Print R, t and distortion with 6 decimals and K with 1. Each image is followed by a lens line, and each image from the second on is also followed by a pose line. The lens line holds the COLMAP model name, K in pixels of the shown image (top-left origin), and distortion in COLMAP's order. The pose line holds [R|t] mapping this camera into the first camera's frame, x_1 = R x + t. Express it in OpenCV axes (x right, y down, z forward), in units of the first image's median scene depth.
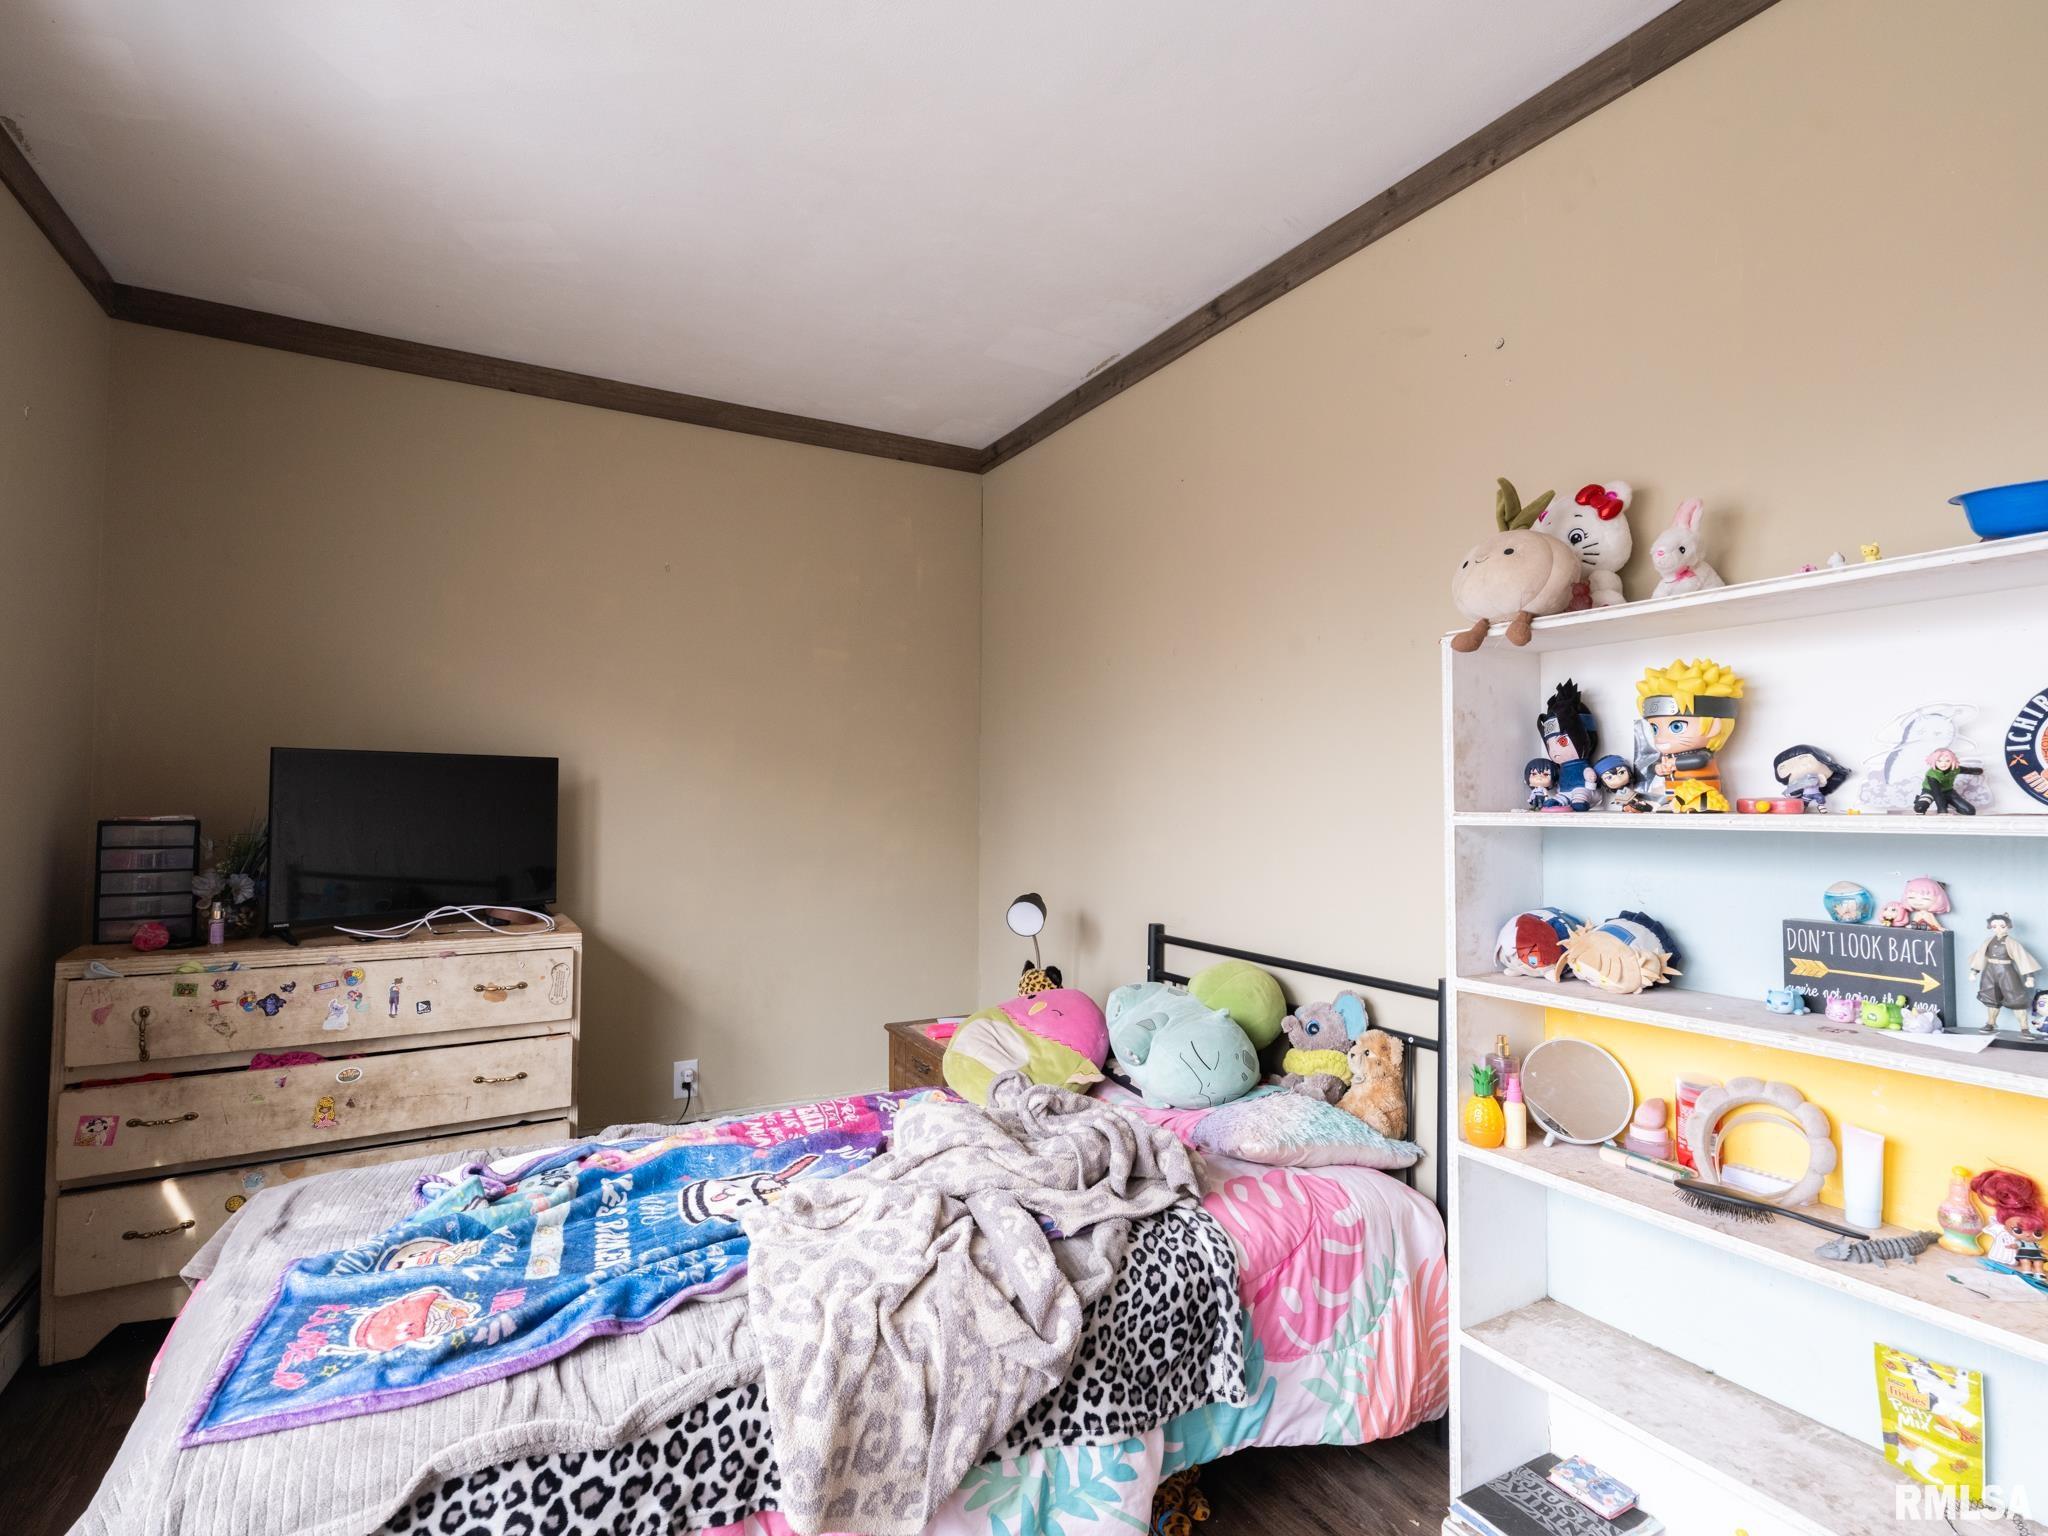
lens RADIAL K [[1025.1, 0, 1016.4], [0, 1025.1, 763.8], [0, 0, 1]] dist [0.000314, 0.000630]
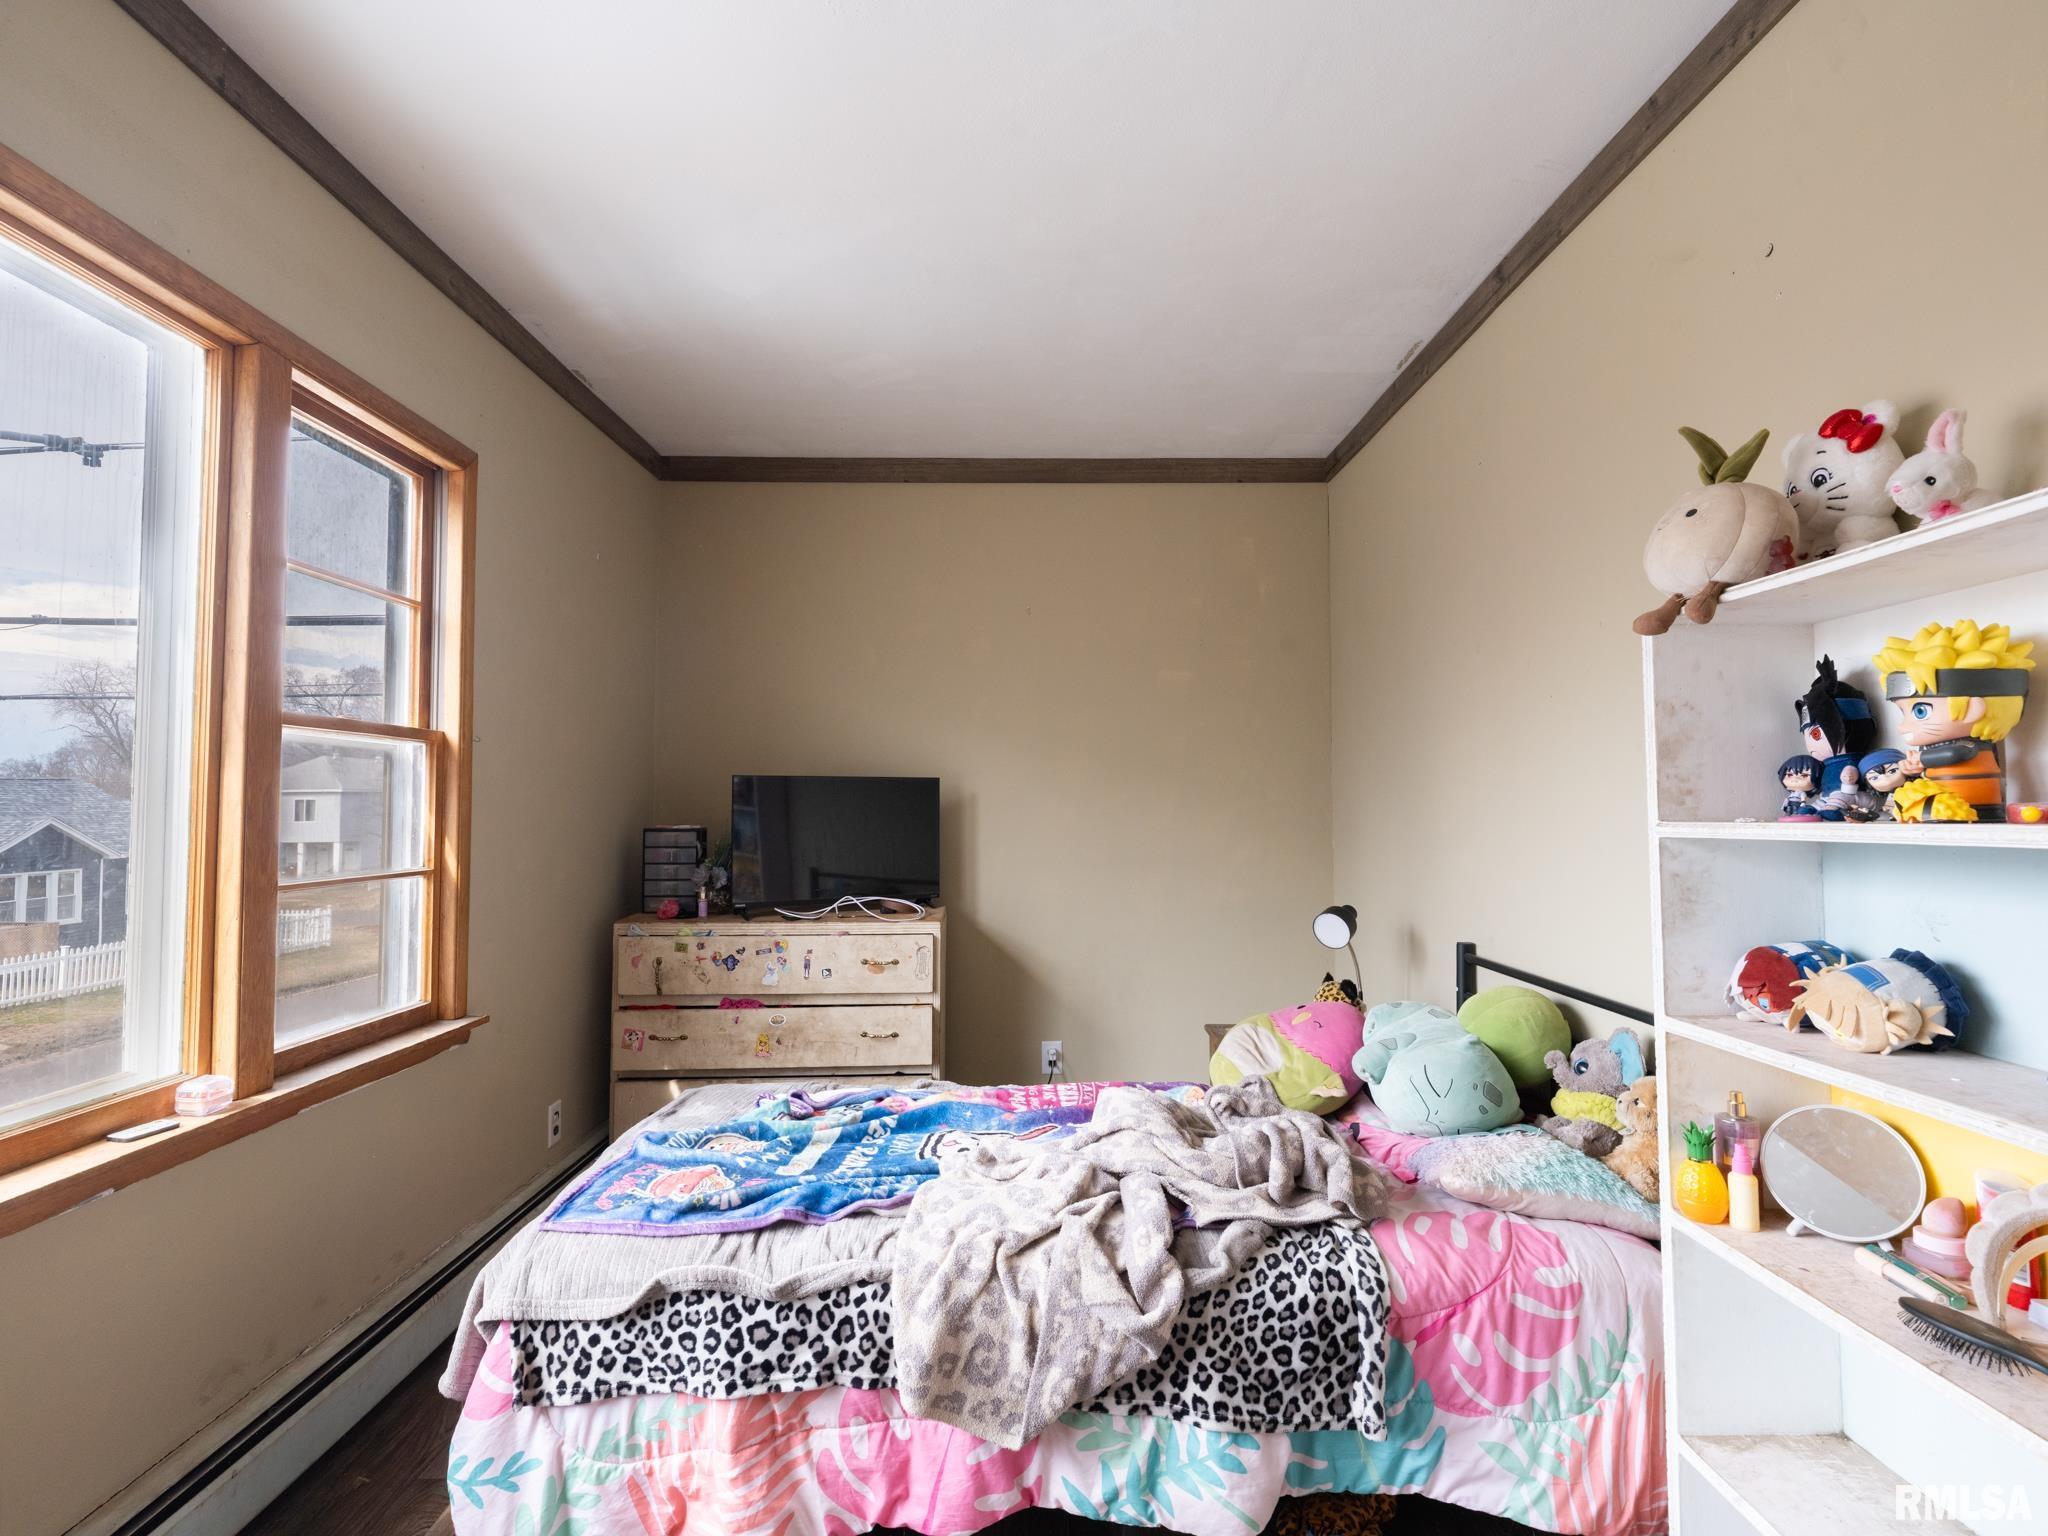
lens RADIAL K [[1002.4, 0, 1008.2], [0, 1002.4, 763.9], [0, 0, 1]] dist [0.000185, 0.000964]
pose [[0.874522, -0.028265, -0.484161, 0.378736], [0.022424, 0.999589, -0.017853, 0.001665], [0.484467, 0.004757, 0.874797, 0.006107]]
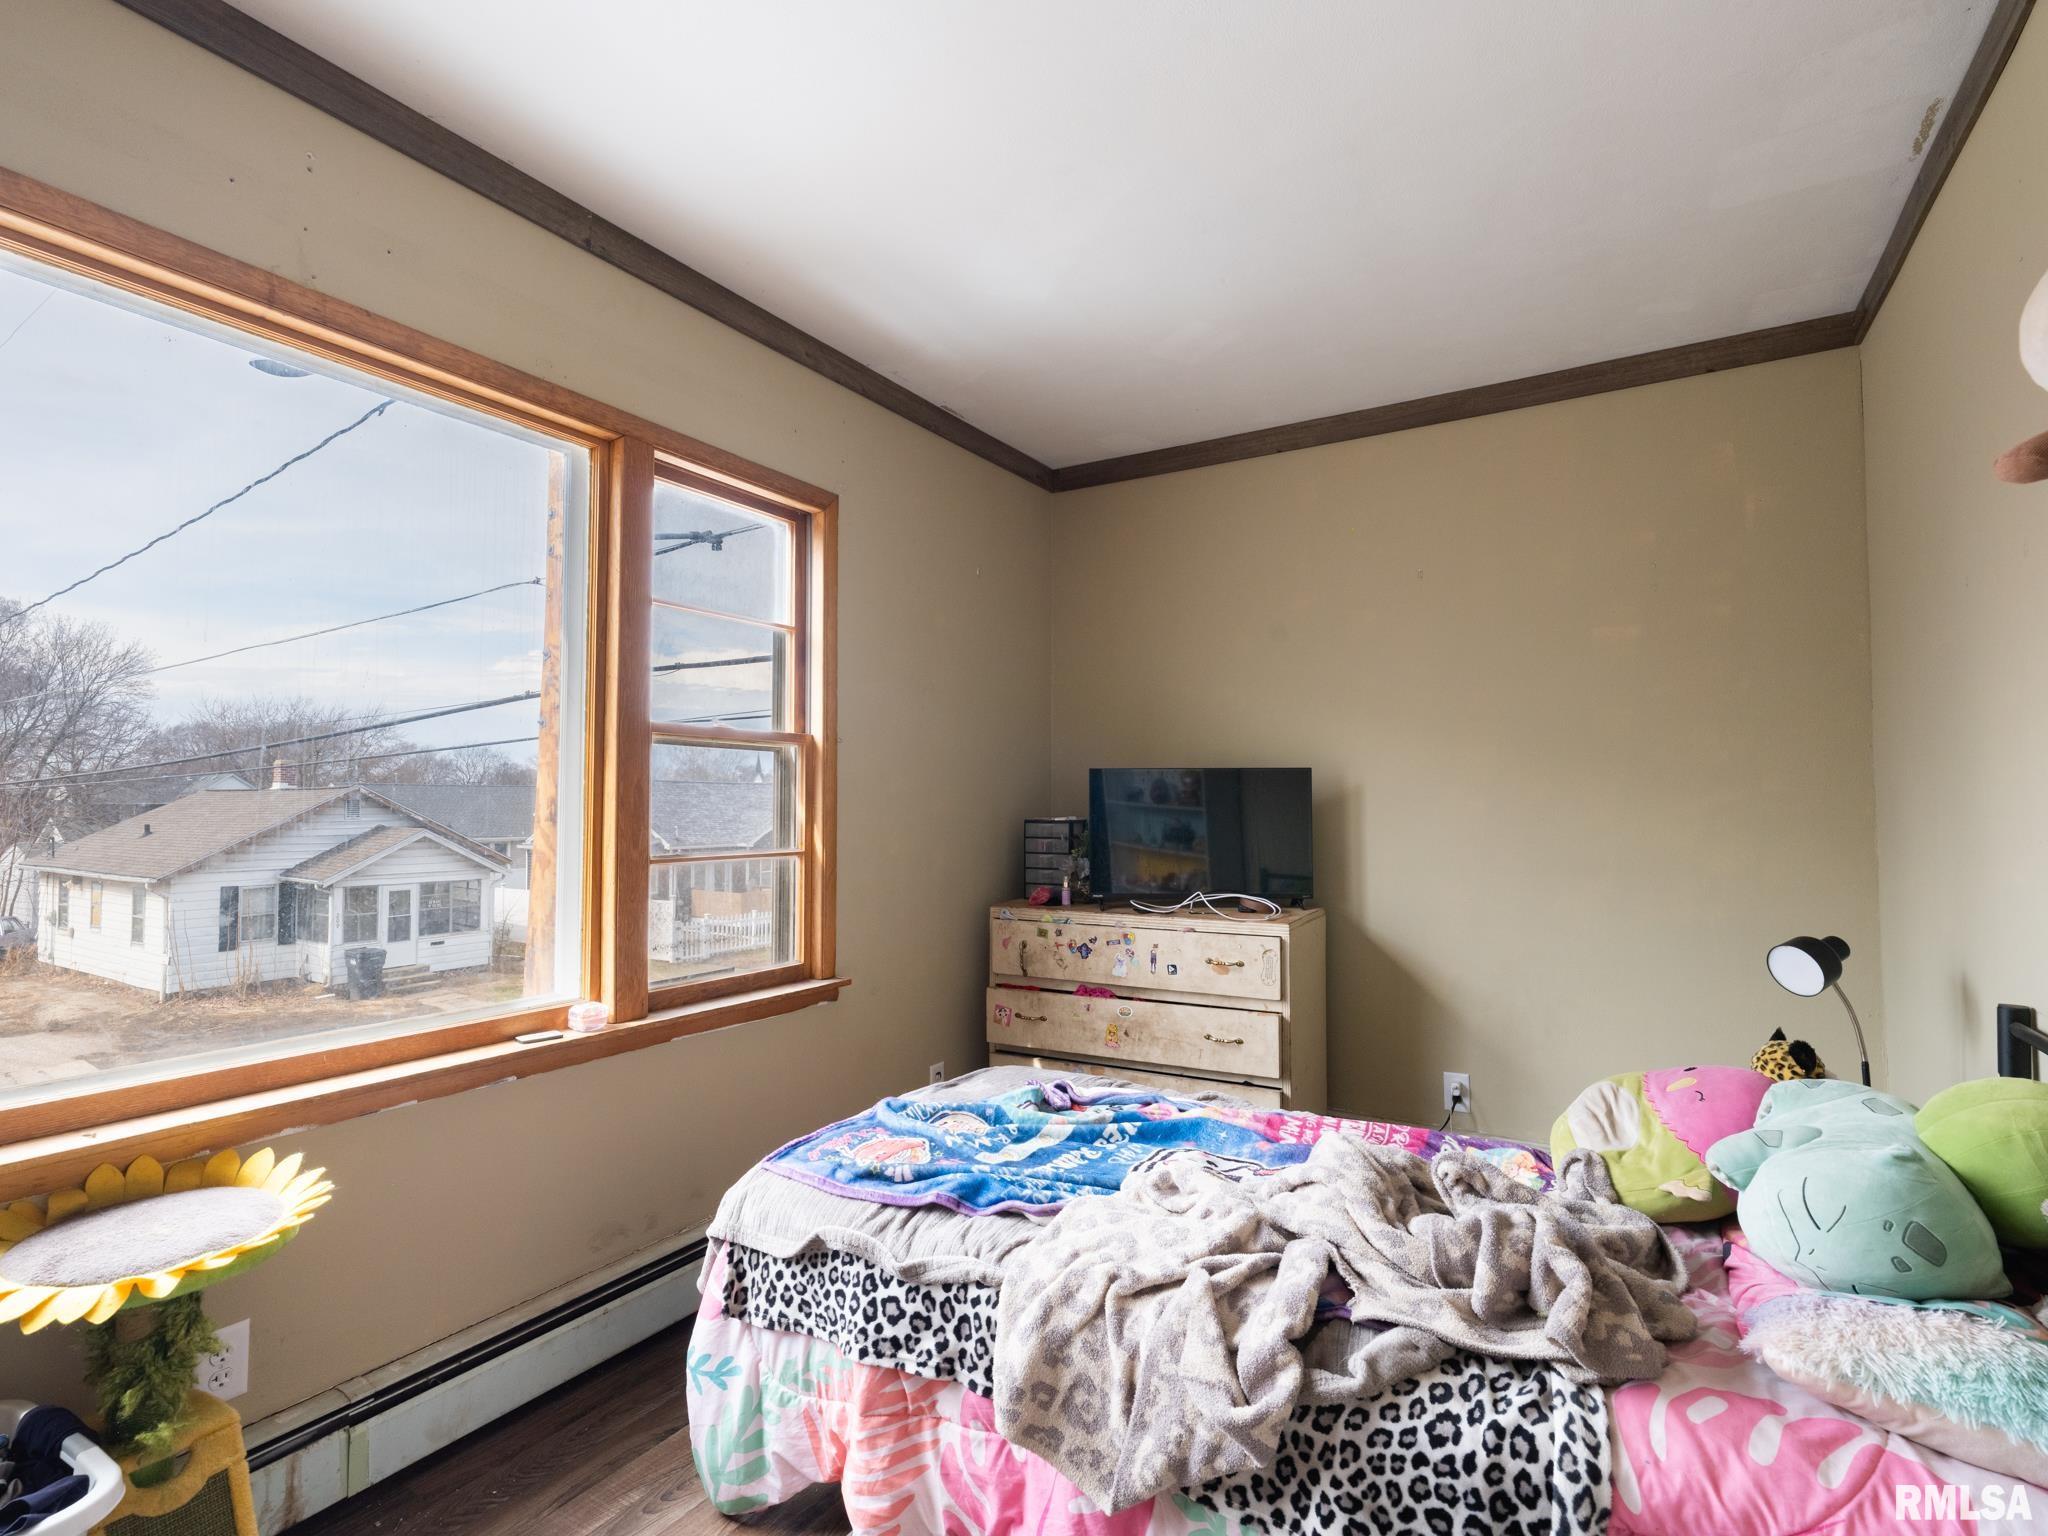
lens RADIAL K [[988.3, 0, 1015.1], [0, 988.3, 764.0], [0, 0, 1]] dist [0.000553, 0.001415]
pose [[0.499006, -0.041824, -0.865589, 0.610230], [0.031391, 0.999052, -0.030176, 0.023863], [0.866030, -0.012113, 0.499845, 0.356823]]
